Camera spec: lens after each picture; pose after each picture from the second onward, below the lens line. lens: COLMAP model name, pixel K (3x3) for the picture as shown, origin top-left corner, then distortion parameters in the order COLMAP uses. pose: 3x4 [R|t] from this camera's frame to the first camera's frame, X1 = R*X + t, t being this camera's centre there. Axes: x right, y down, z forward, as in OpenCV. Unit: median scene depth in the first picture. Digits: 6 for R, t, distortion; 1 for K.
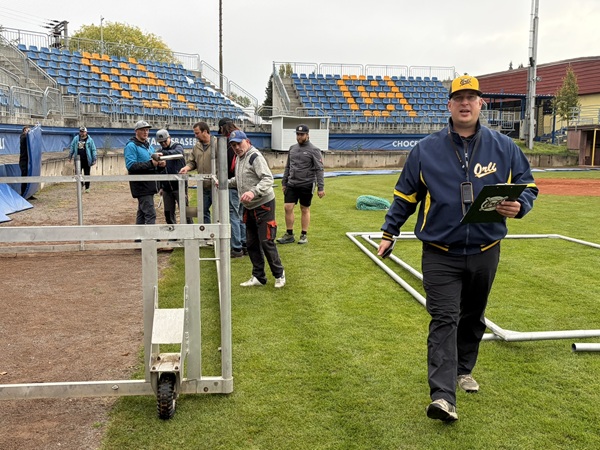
lens RADIAL K [[666.9, 0, 300.0], [0, 666.9, 225.0], [0, 0, 1]] dist [-0.022605, -0.021751]
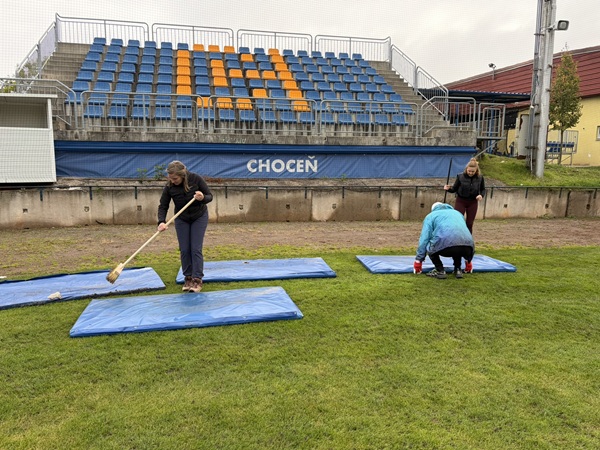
lens RADIAL K [[452.9, 0, 300.0], [0, 452.9, 225.0], [0, 0, 1]] dist [0.003203, 0.001508]
pose [[0.999984, 0.004785, 0.003001, 0.172744], [-0.004840, 0.999817, 0.018534, -0.085198], [-0.002912, -0.018548, 0.999824, 0.674184]]
